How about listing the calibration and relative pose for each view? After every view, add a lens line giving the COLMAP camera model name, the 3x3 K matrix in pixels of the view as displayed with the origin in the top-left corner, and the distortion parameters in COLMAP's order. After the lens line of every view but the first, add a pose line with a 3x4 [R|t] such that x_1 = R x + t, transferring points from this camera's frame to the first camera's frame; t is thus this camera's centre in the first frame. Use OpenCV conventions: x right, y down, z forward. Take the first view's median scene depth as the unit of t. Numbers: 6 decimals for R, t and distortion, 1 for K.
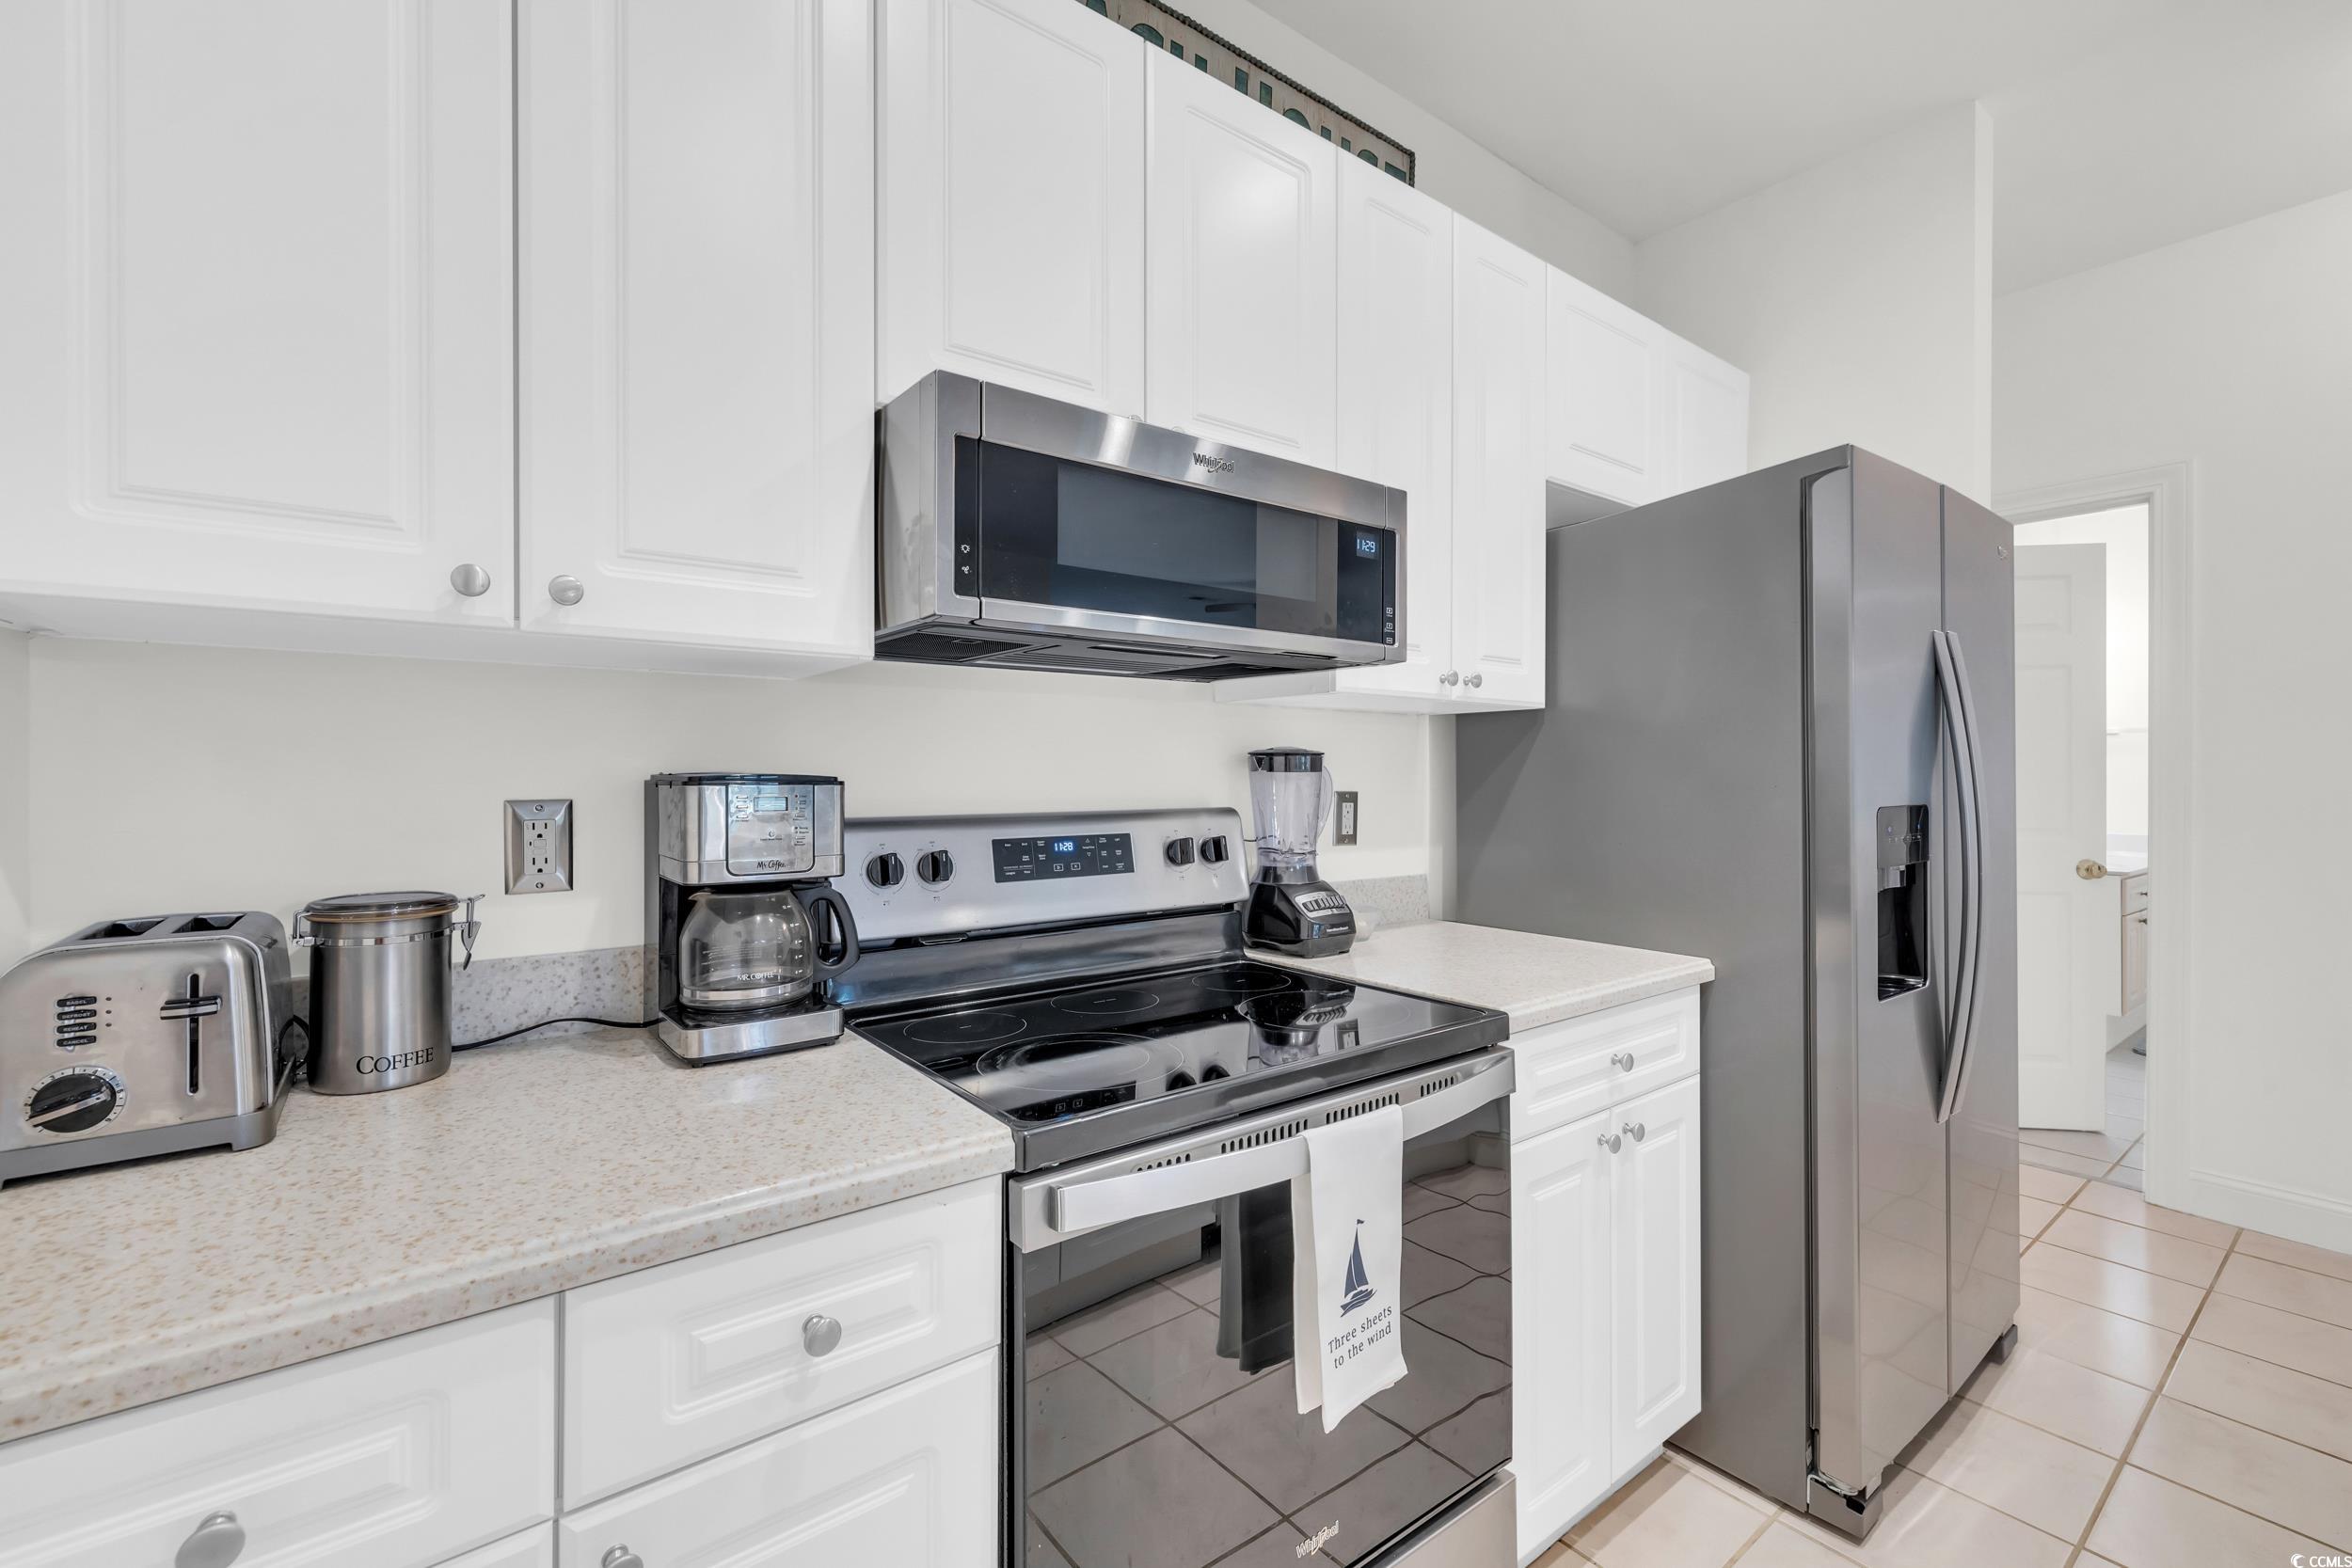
lens RADIAL K [[990.3, 0, 1180.3], [0, 990.3, 780.9], [0, 0, 1]] dist [-0.000022, -0.000414]
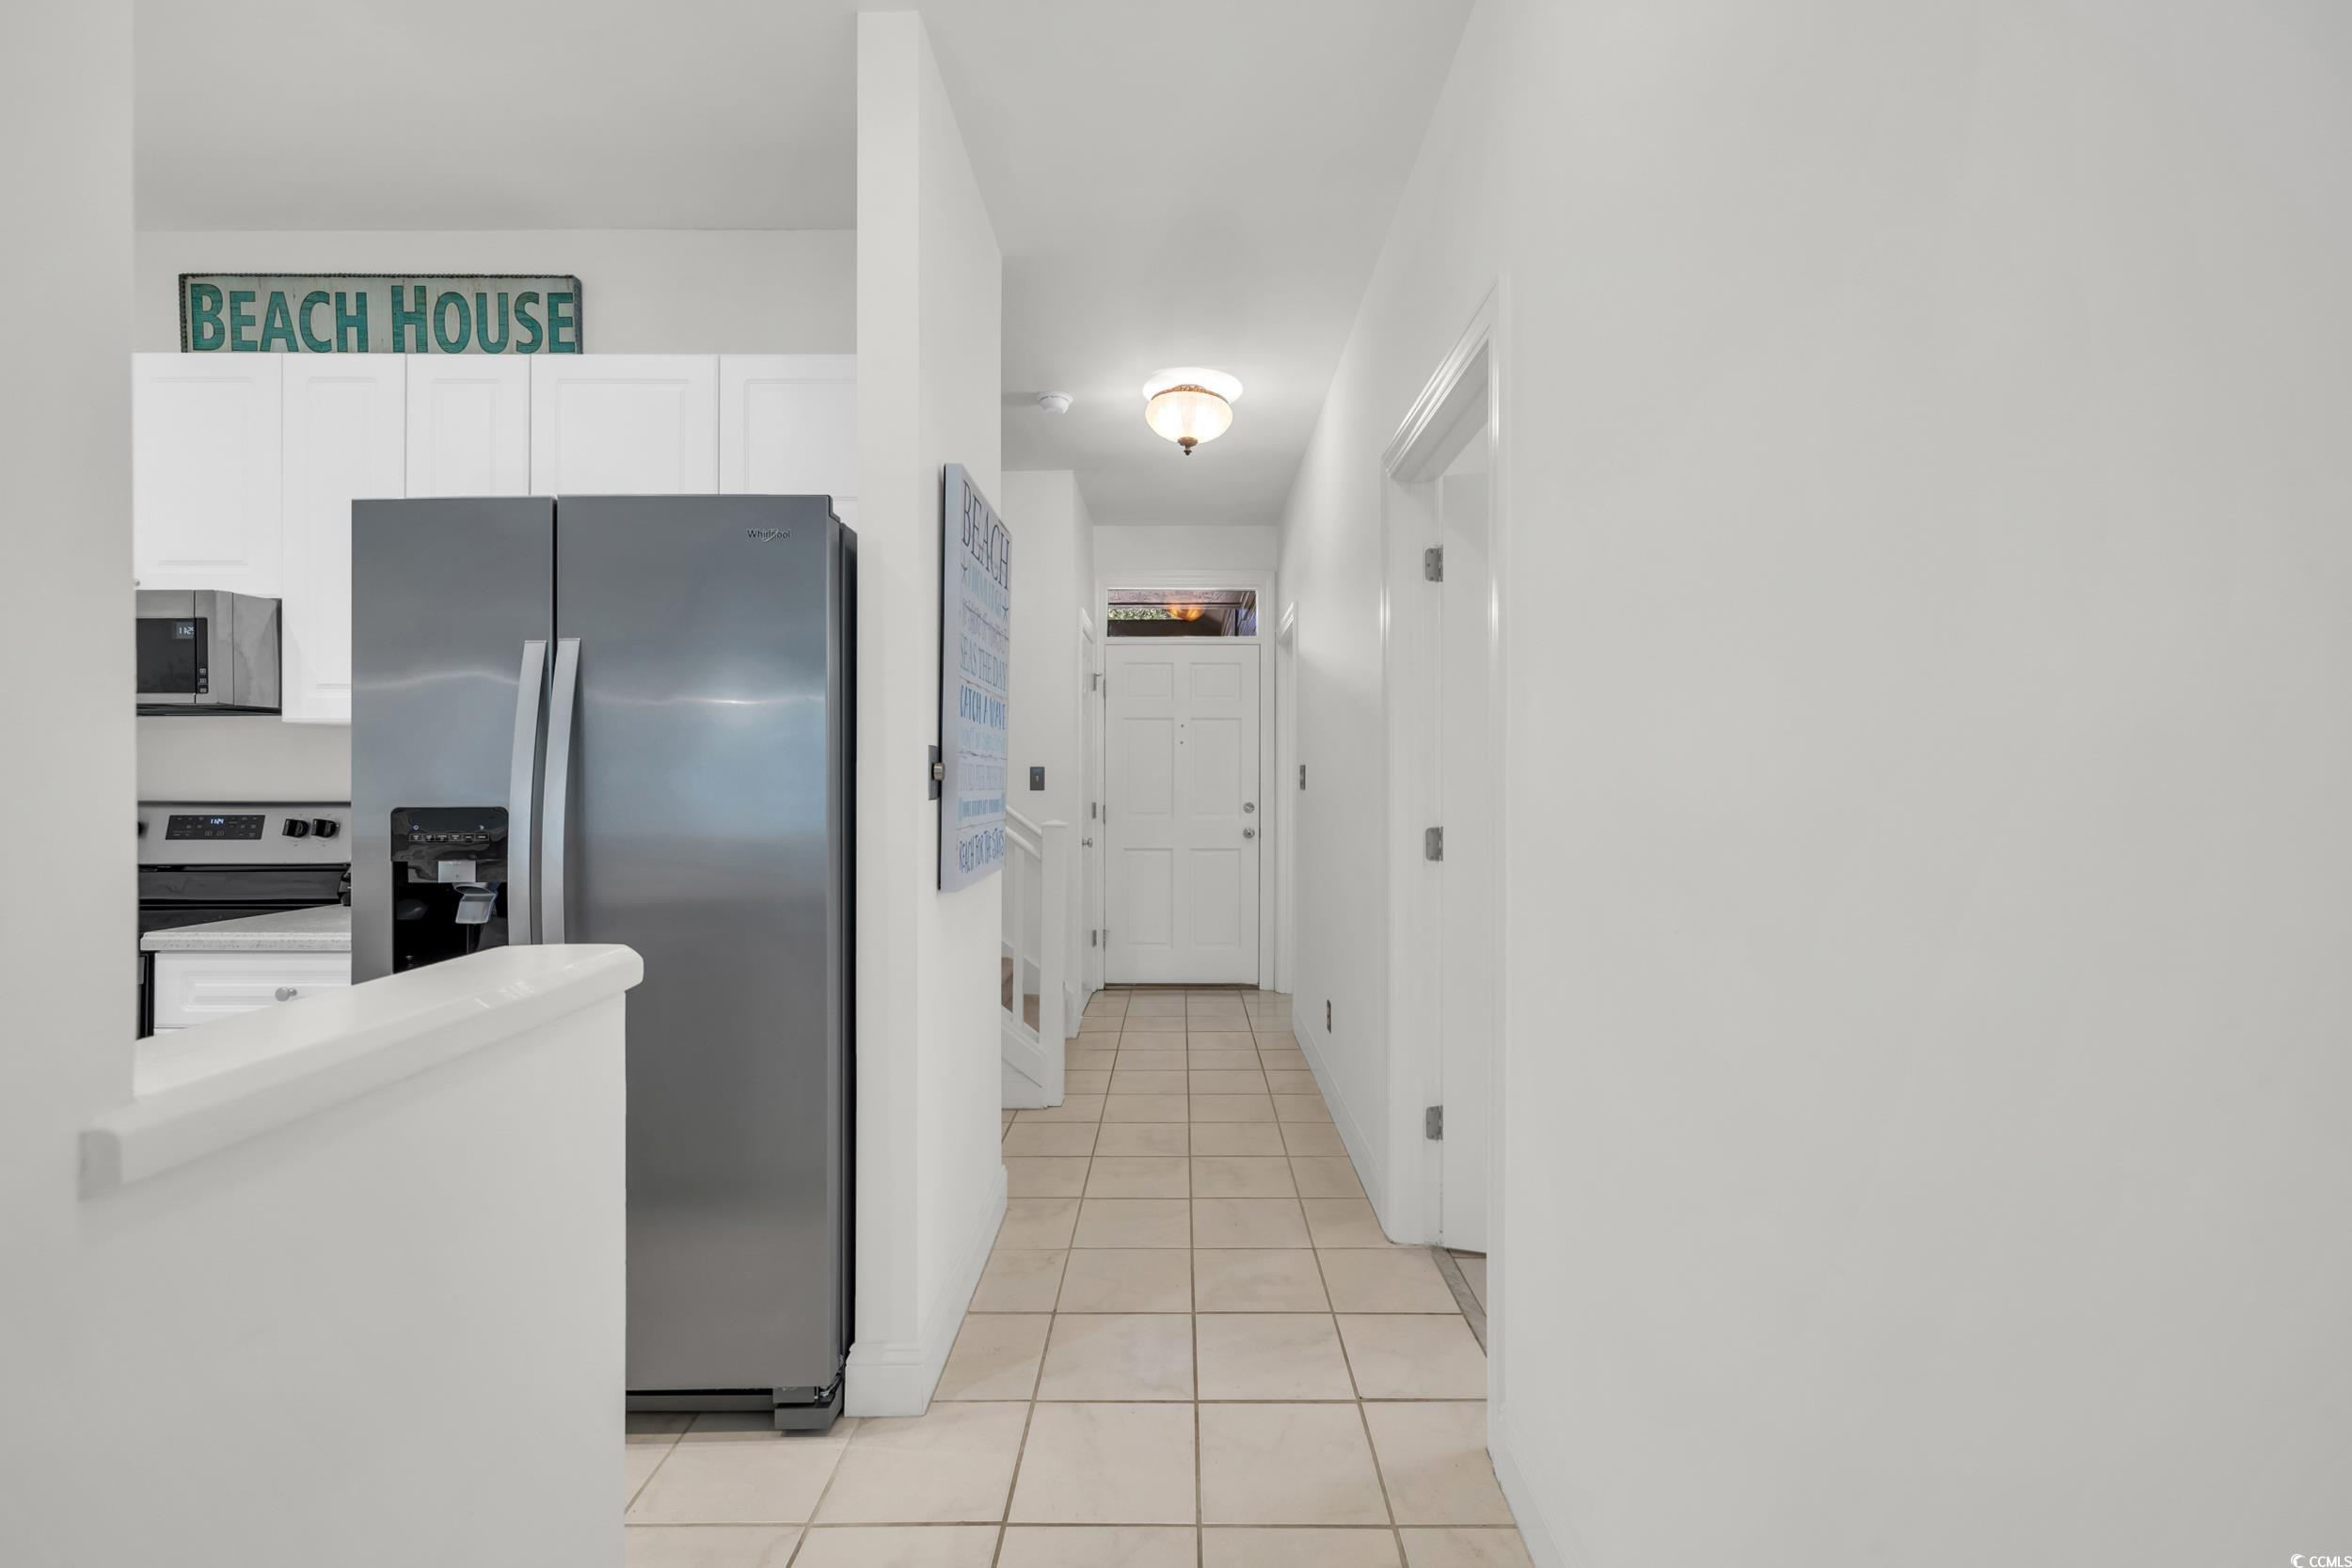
lens RADIAL K [[990.3, 0, 1188.9], [0, 990.3, 785.8], [0, 0, 1]] dist [-0.000022, -0.000414]
pose [[0.777004, 0.005052, -0.629476, 2.262851], [-0.001653, 0.999981, 0.005986, -0.006789], [0.629494, -0.003611, 0.776997, 0.745350]]
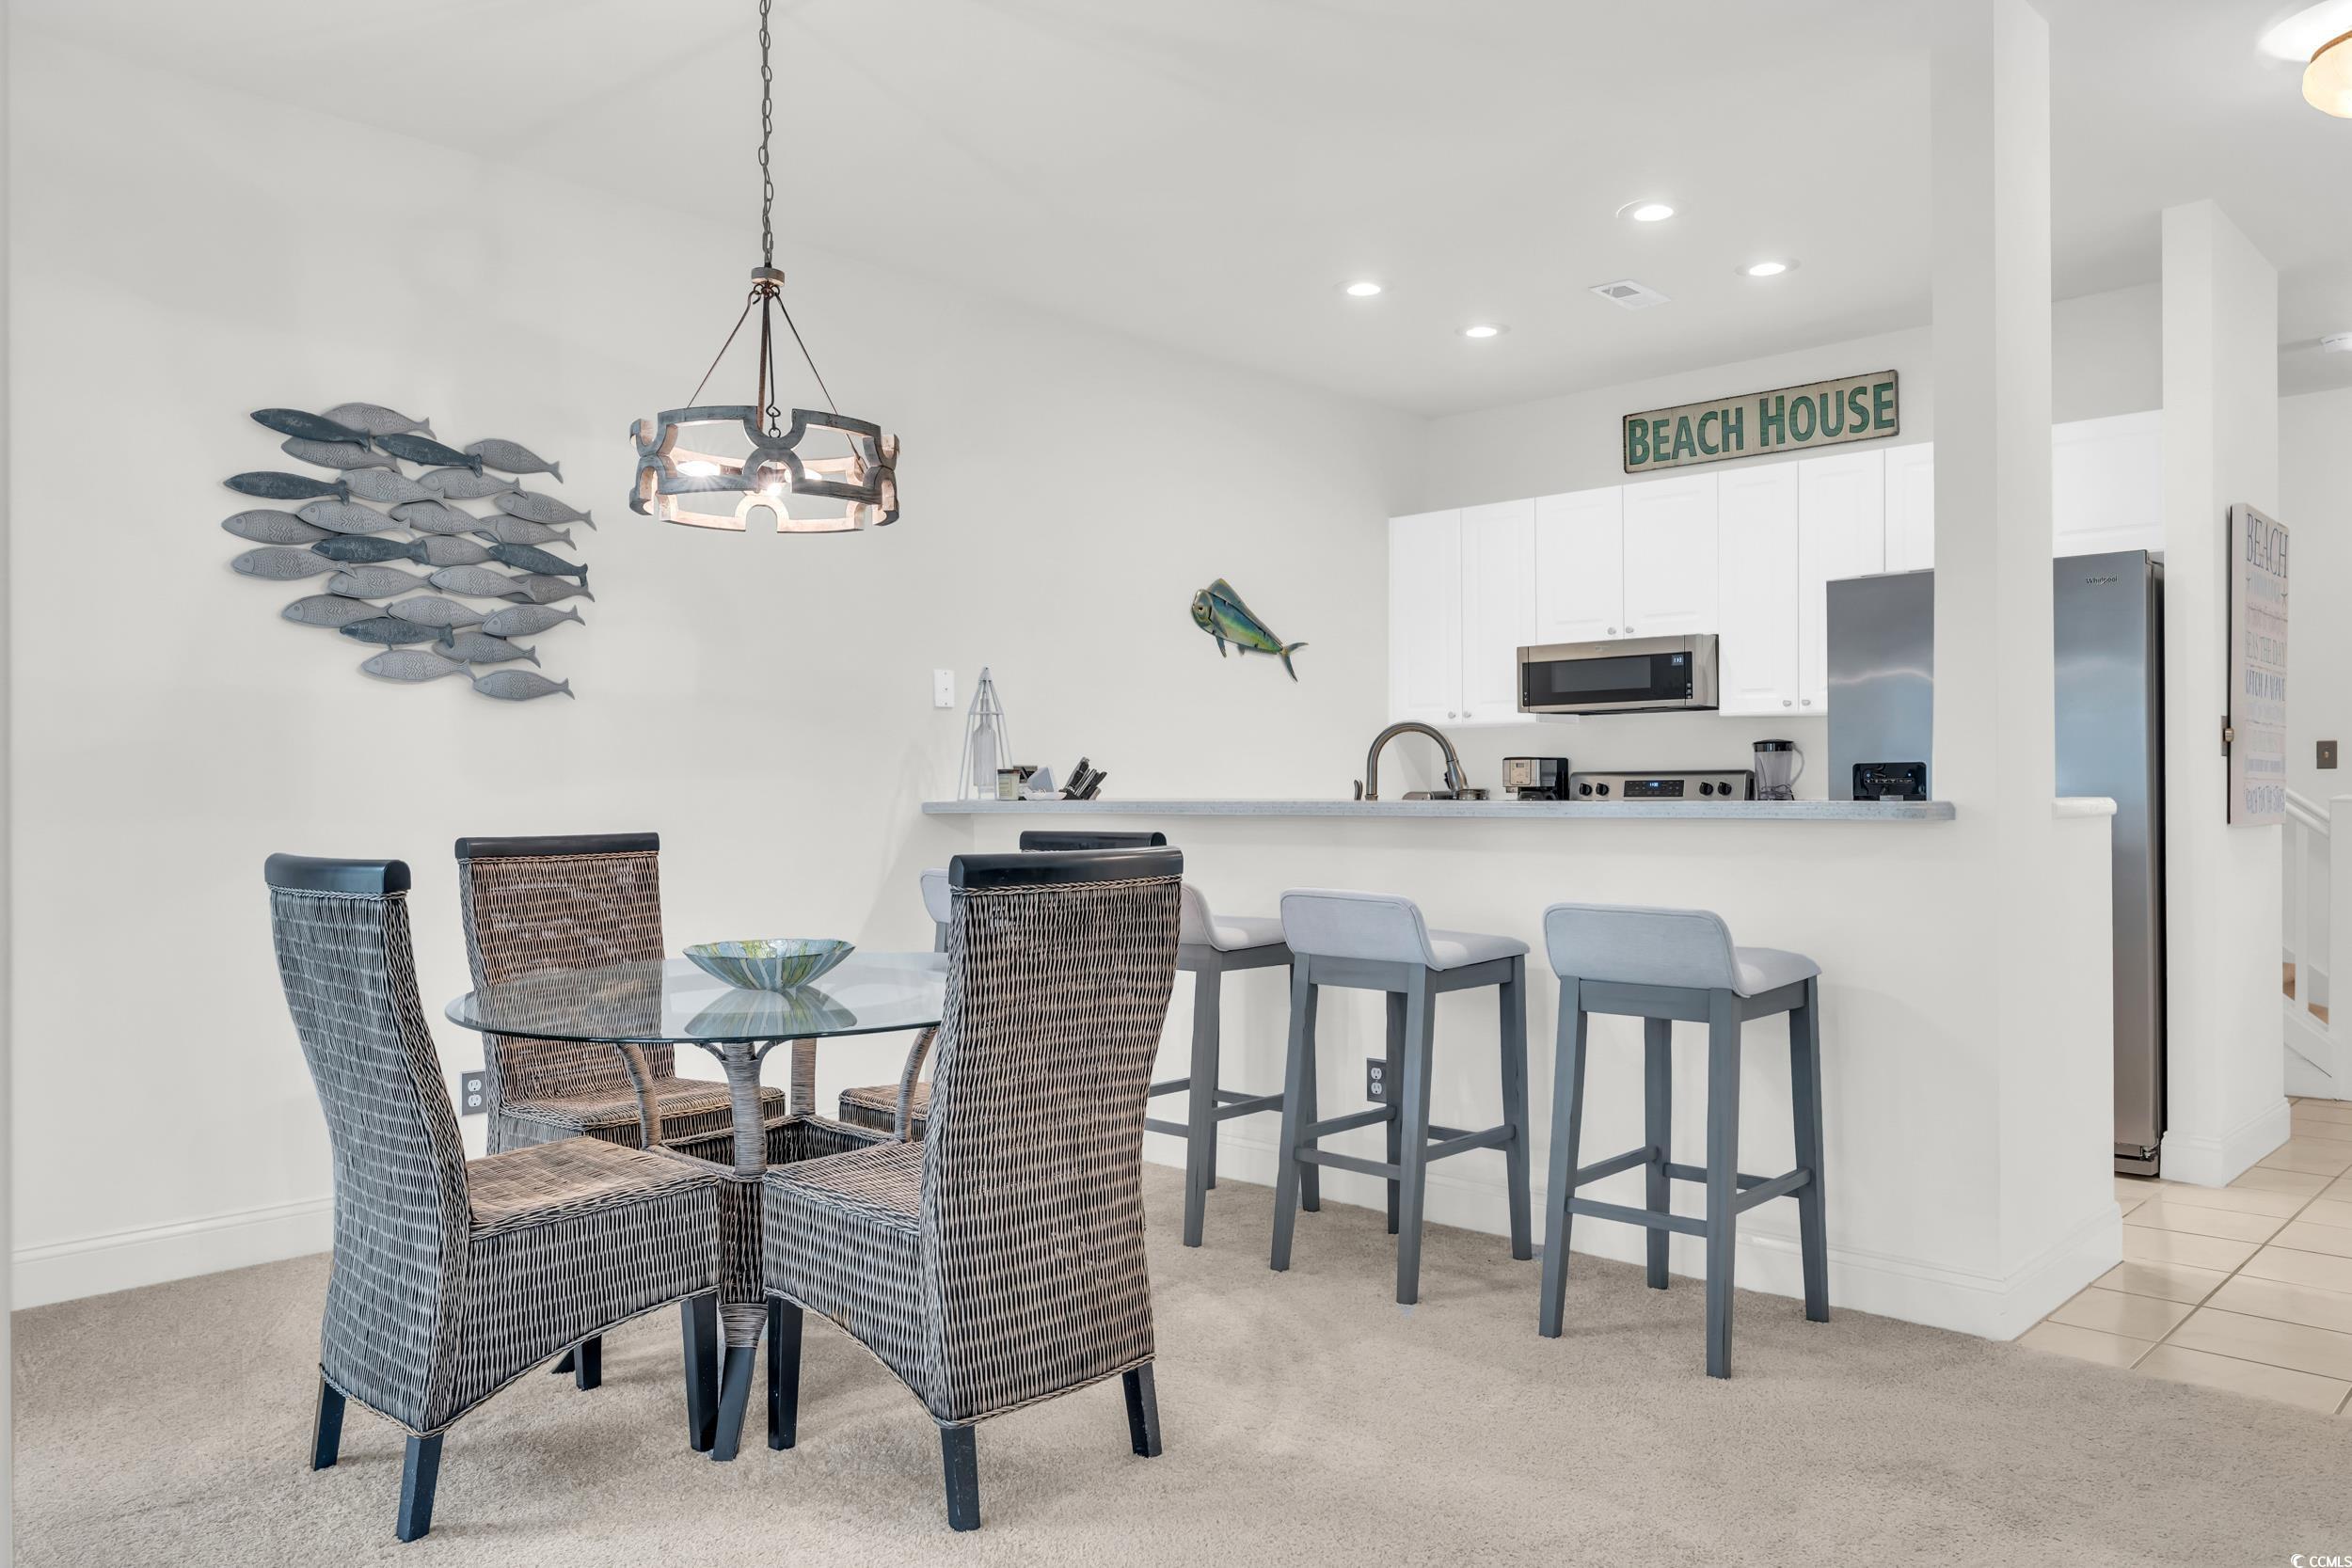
lens RADIAL K [[1665.2, 0, 1195.6], [0, 1665.2, 771.8], [0, 0, 1]] dist [0.011698, -0.000816]
pose [[0.132861, -0.013116, -0.991048, 3.940961], [-0.000283, 0.999912, -0.013271, 0.091534], [0.991135, 0.002043, 0.132846, -0.708987]]
